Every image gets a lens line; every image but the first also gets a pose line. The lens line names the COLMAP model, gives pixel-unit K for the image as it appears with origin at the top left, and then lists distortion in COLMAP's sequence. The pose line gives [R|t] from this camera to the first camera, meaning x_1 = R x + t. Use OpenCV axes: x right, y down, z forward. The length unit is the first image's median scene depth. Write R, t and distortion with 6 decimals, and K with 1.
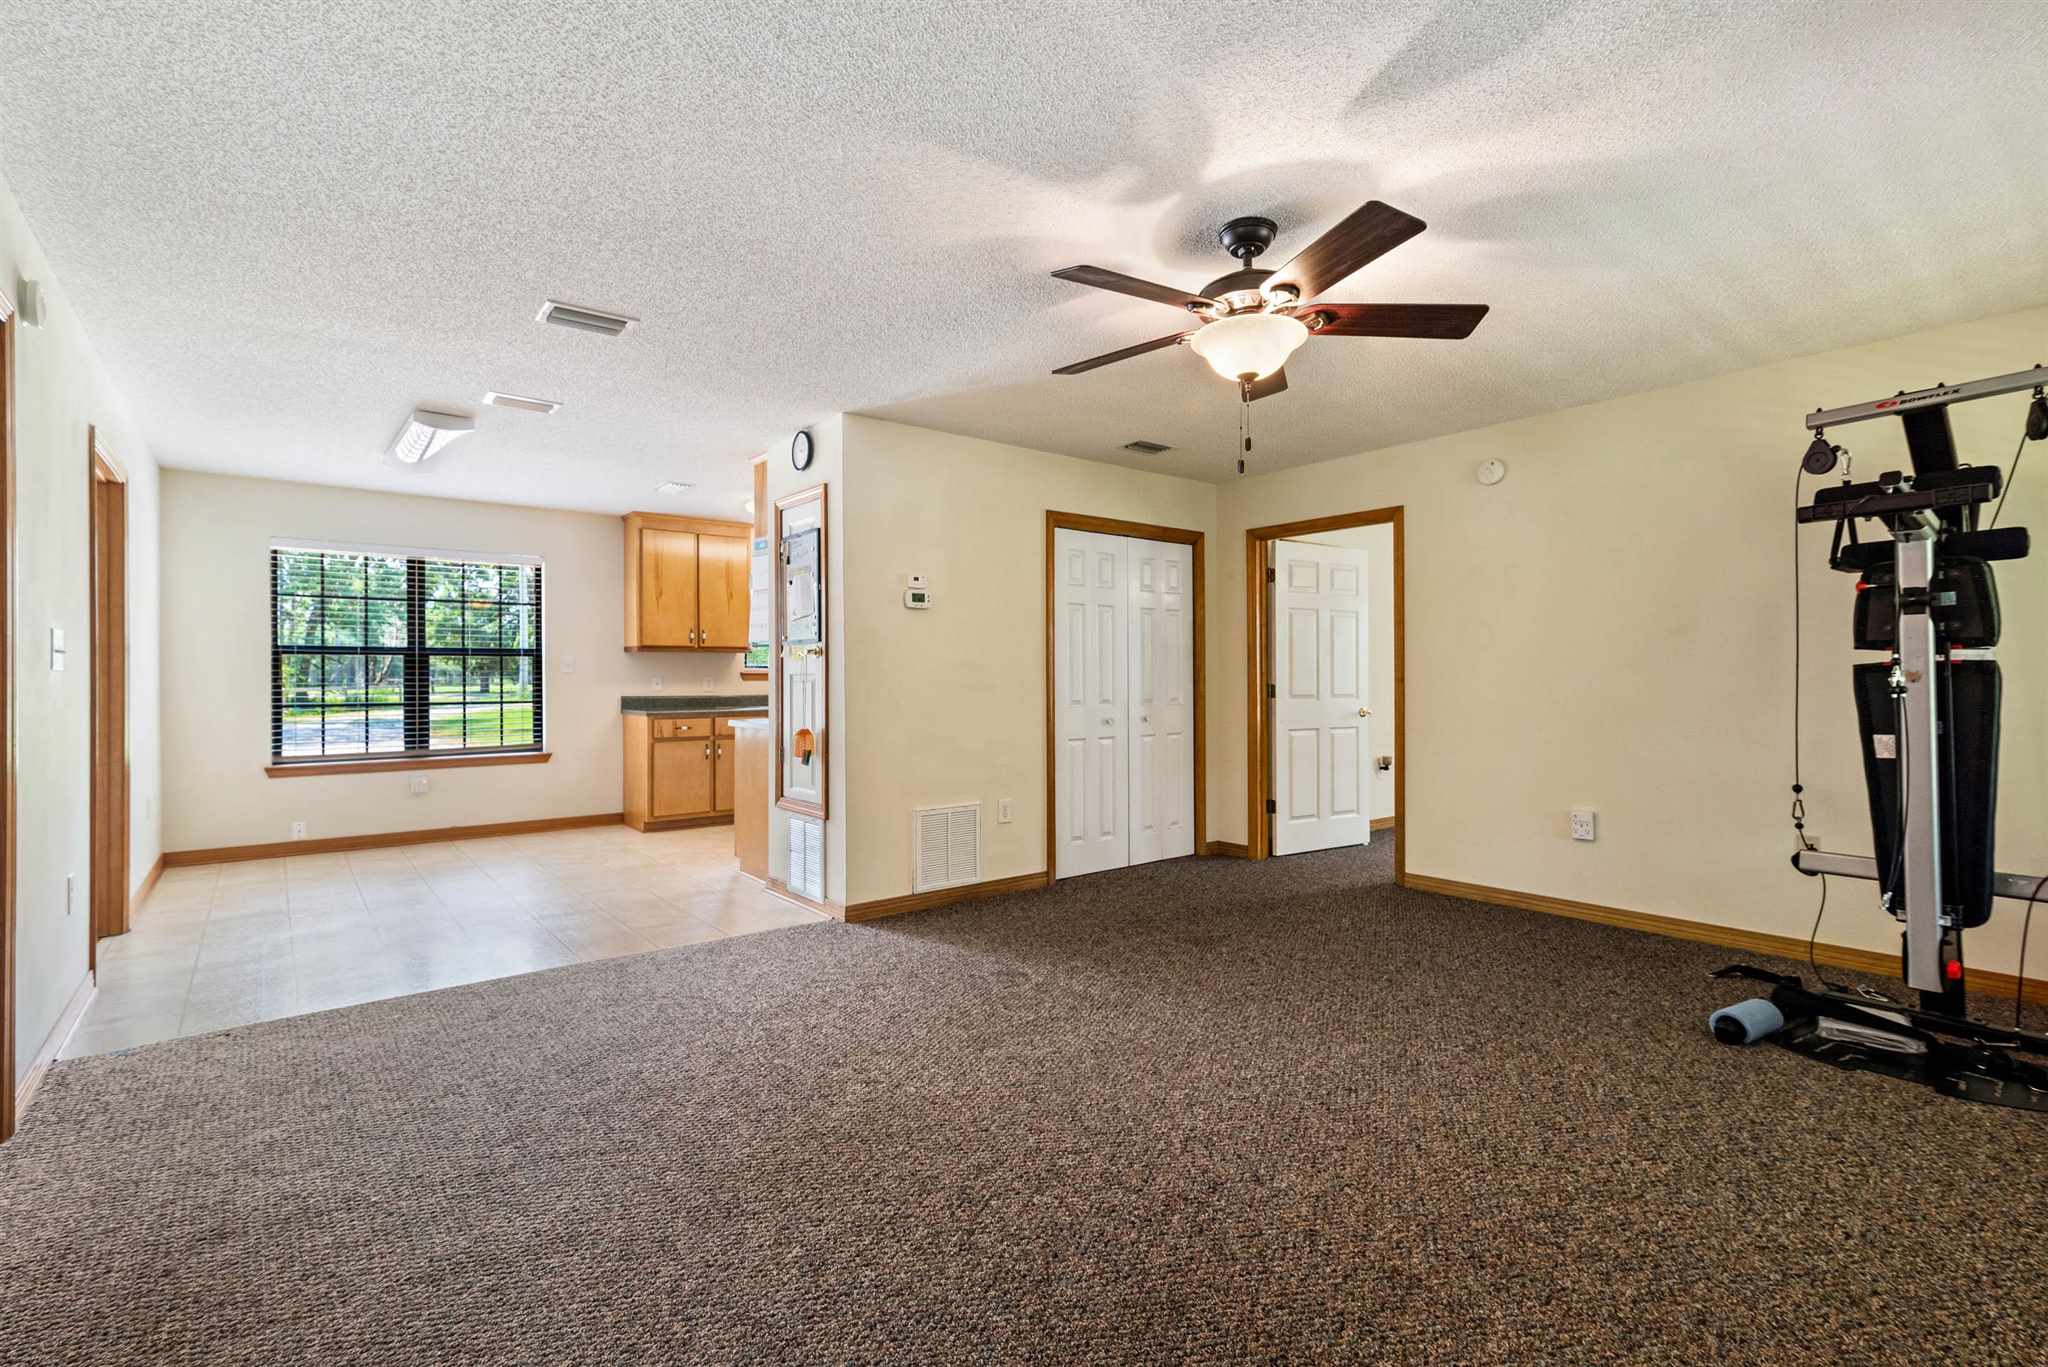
lens RADIAL K [[928.5, 0, 1026.0], [0, 928.5, 679.3], [0, 0, 1]] dist [0.013283, -0.000035]
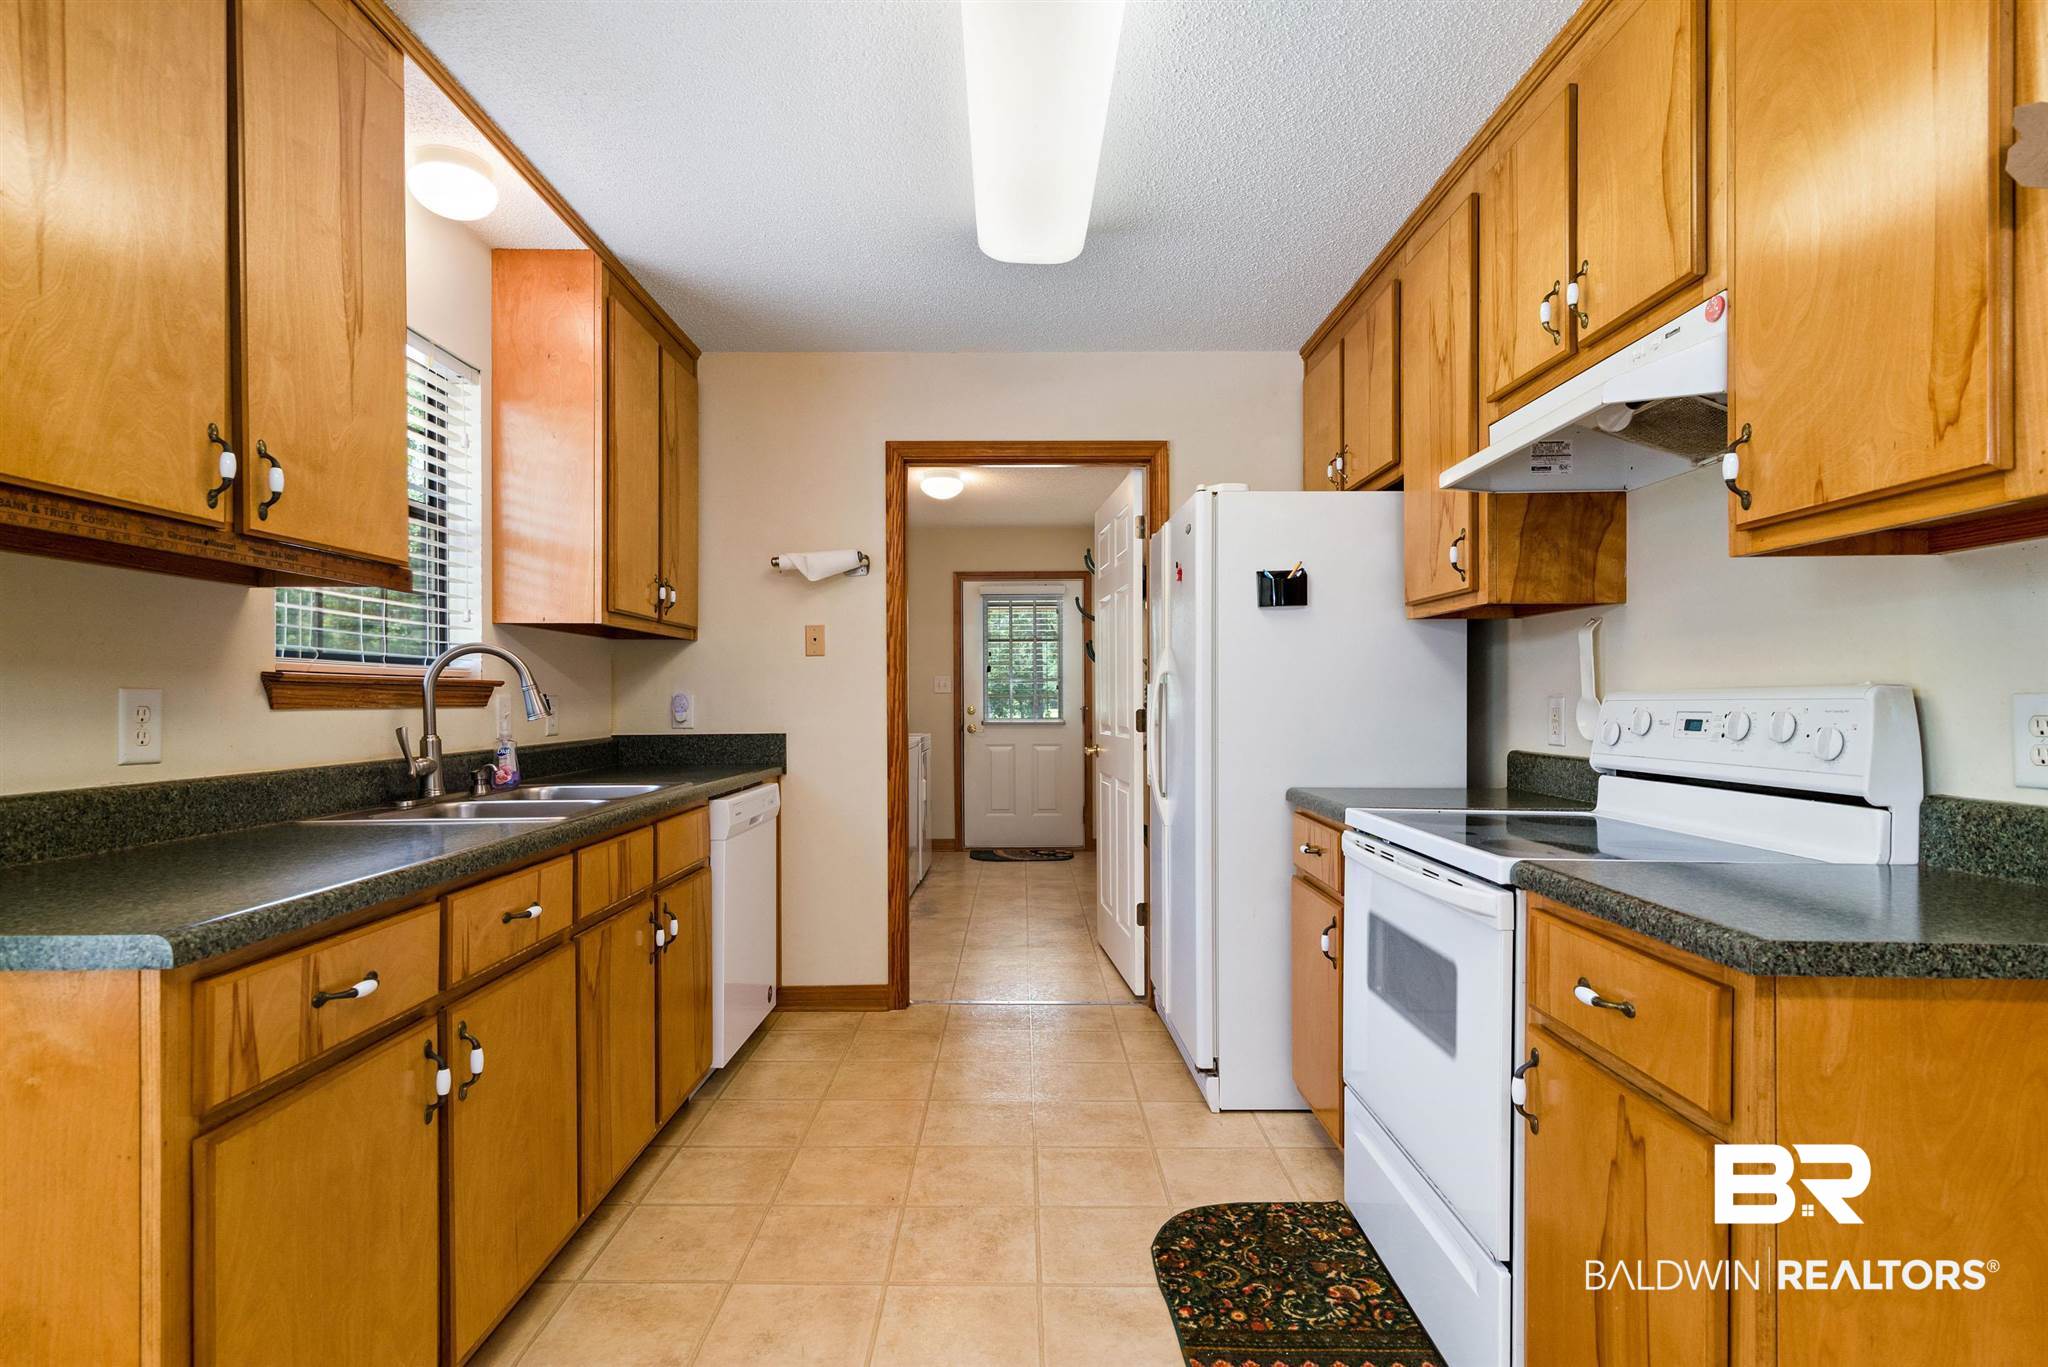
lens RADIAL K [[1010.1, 0, 1019.7], [0, 1010.1, 697.8], [0, 0, 1]] dist [0.001792, -0.001105]
pose [[0.628644, 0.001775, 0.777691, -0.497811], [0.000580, 0.999996, -0.002752, -0.000552], [-0.777693, 0.002181, 0.628641, 0.902321]]
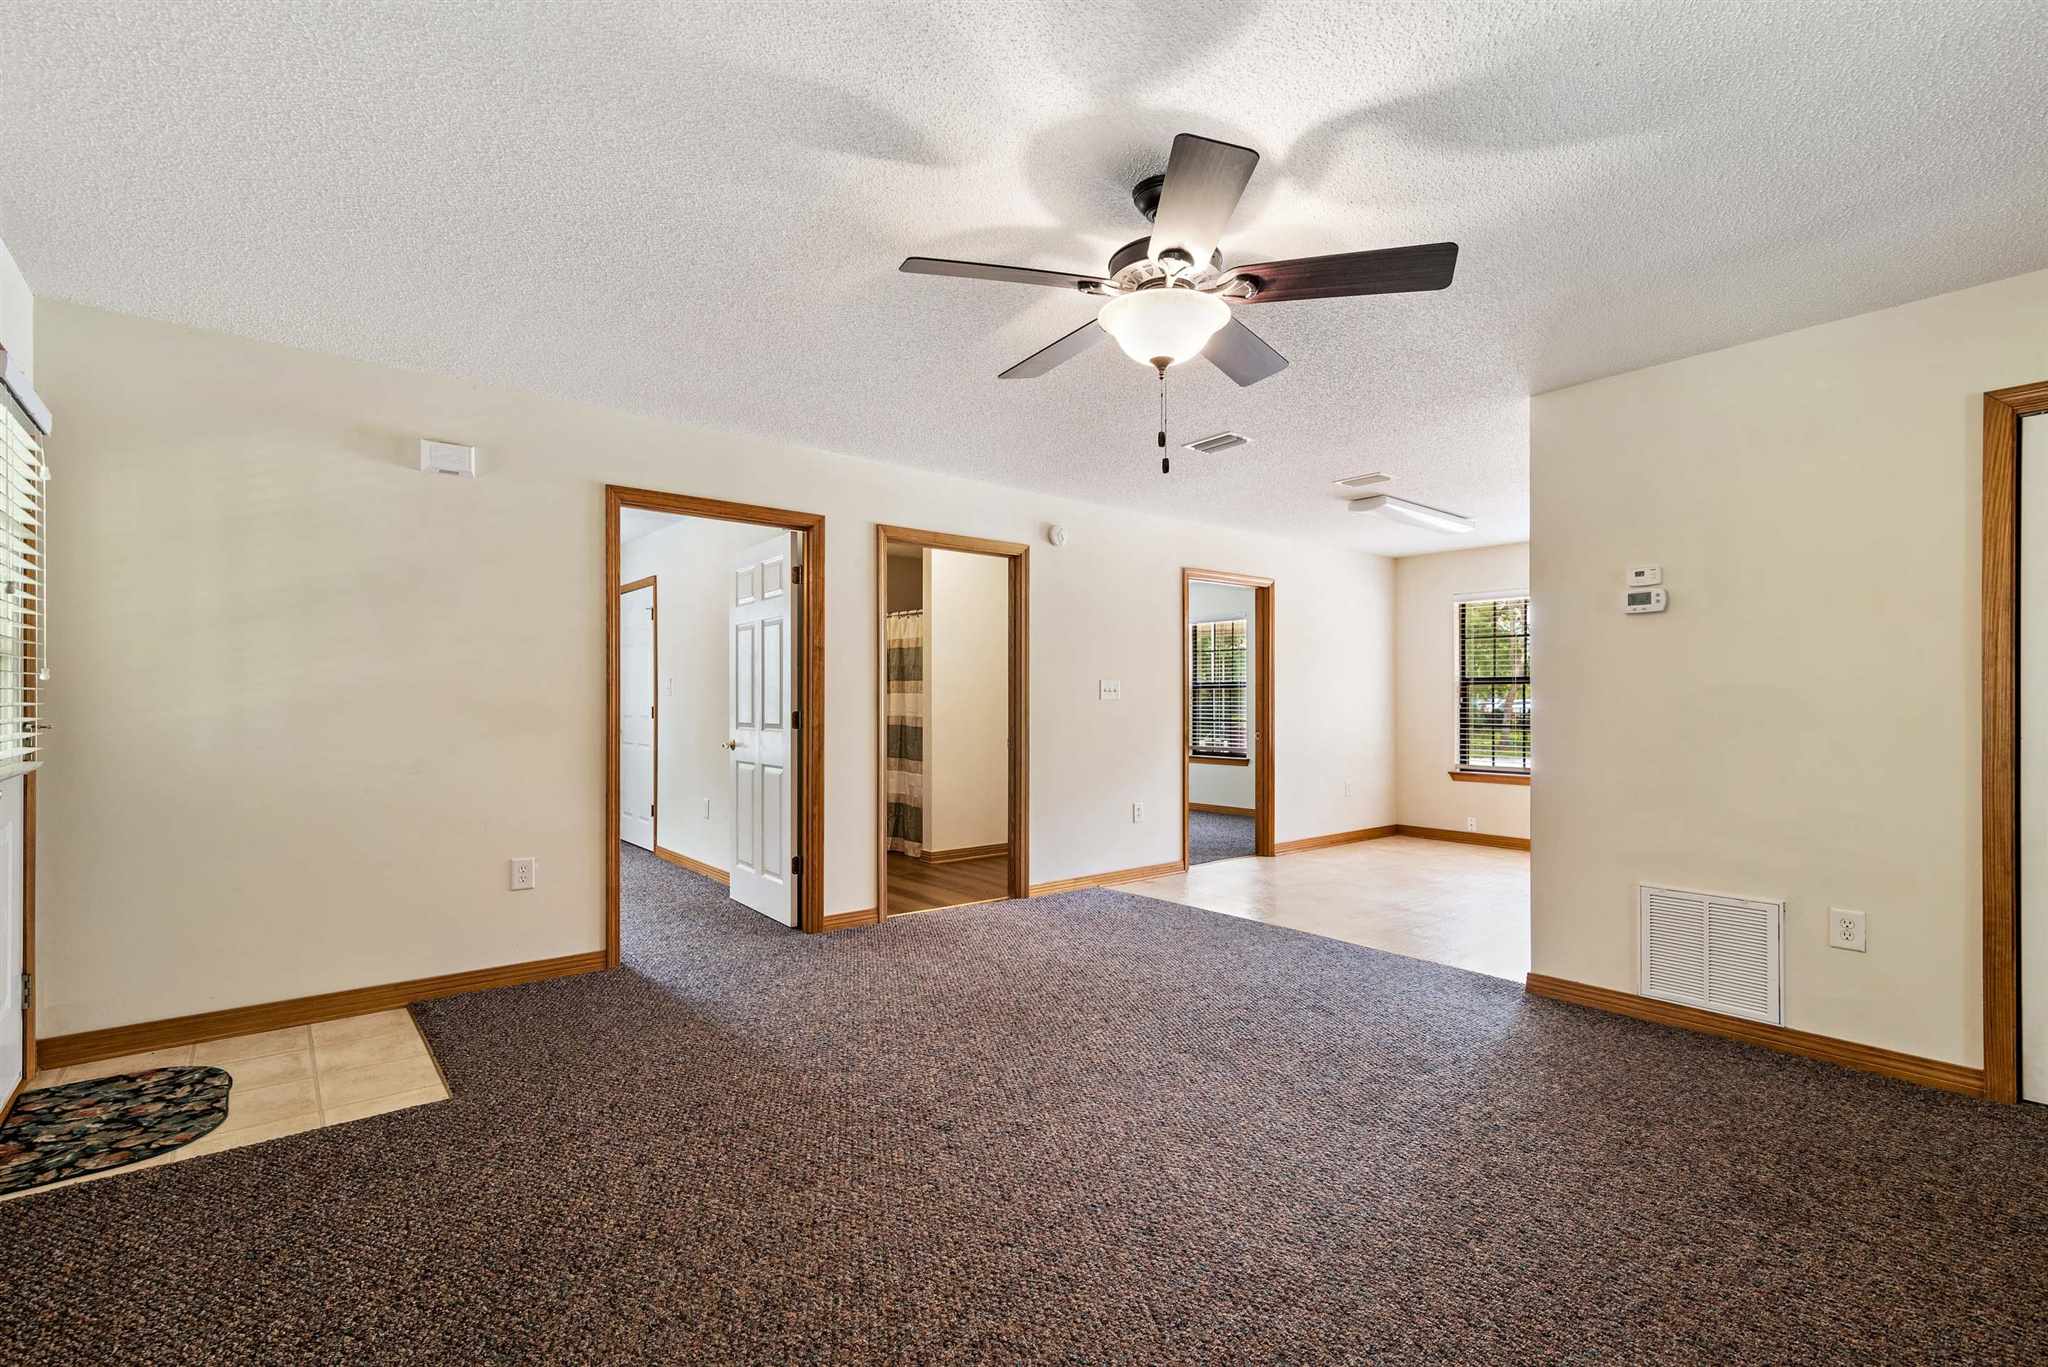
lens RADIAL K [[963.2, 0, 1024.0], [0, 963.2, 705.9], [0, 0, 1]] dist [0.013268, -0.000132]
pose [[-0.012139, 0.005456, -0.999911, 0.531609], [-0.003491, 0.999979, 0.005499, -0.003598], [0.999920, 0.003557, -0.012120, 0.411494]]
